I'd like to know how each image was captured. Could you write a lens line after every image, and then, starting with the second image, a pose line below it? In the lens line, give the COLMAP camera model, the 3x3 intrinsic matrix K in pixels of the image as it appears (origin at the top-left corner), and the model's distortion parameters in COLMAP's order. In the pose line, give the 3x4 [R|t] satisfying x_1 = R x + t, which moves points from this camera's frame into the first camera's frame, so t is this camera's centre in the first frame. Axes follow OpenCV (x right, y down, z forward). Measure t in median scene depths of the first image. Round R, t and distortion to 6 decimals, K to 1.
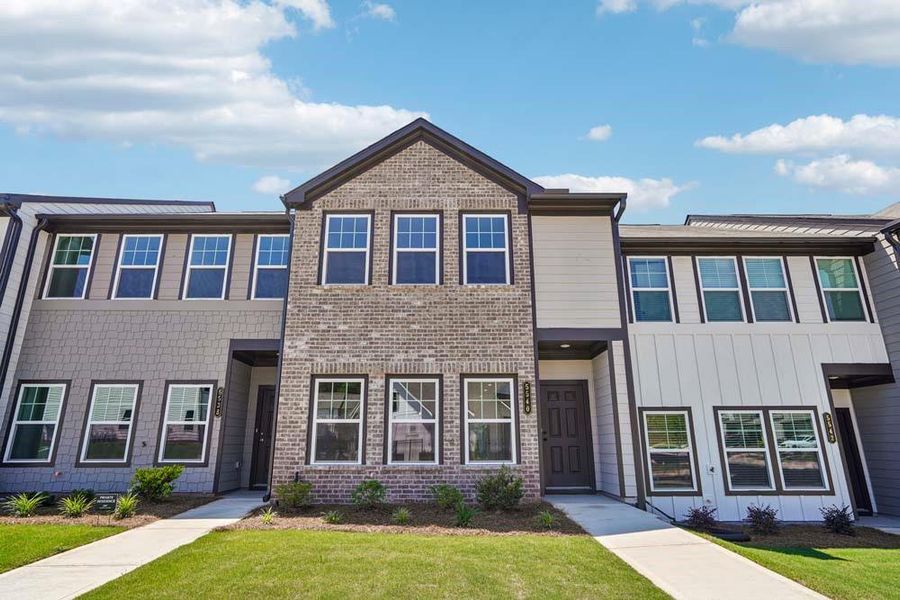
lens RADIAL K [[509.0, 0, 450.0], [0, 509.0, 300.0], [0, 0, 1]] dist [-0.003611, 0.001704]
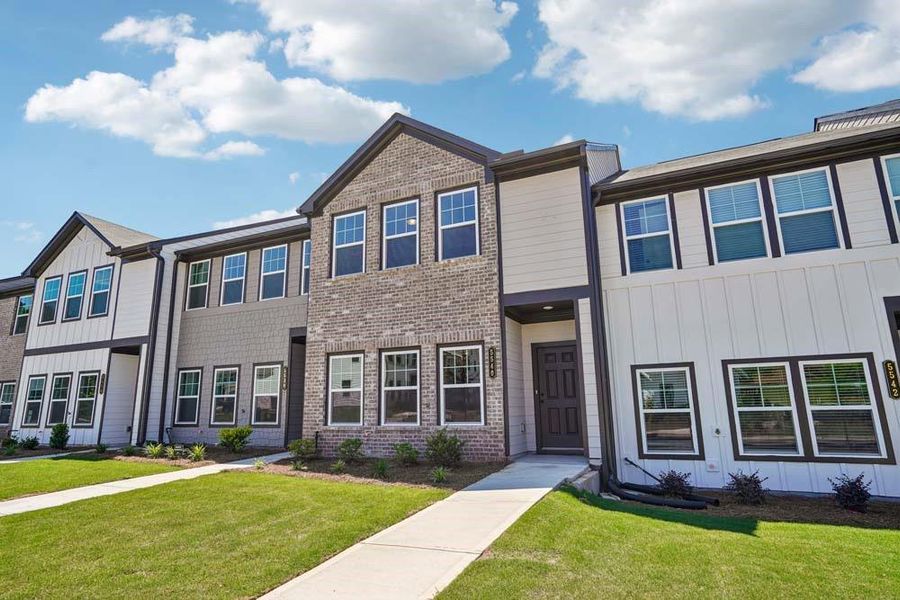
lens RADIAL K [[509.0, 0, 450.0], [0, 509.0, 300.0], [0, 0, 1]] dist [-0.003611, 0.001704]
pose [[0.900686, -0.104312, -0.421762, 0.491991], [0.133547, 0.990223, 0.040286, 0.010481], [0.413437, -0.092610, 0.905811, 0.029413]]
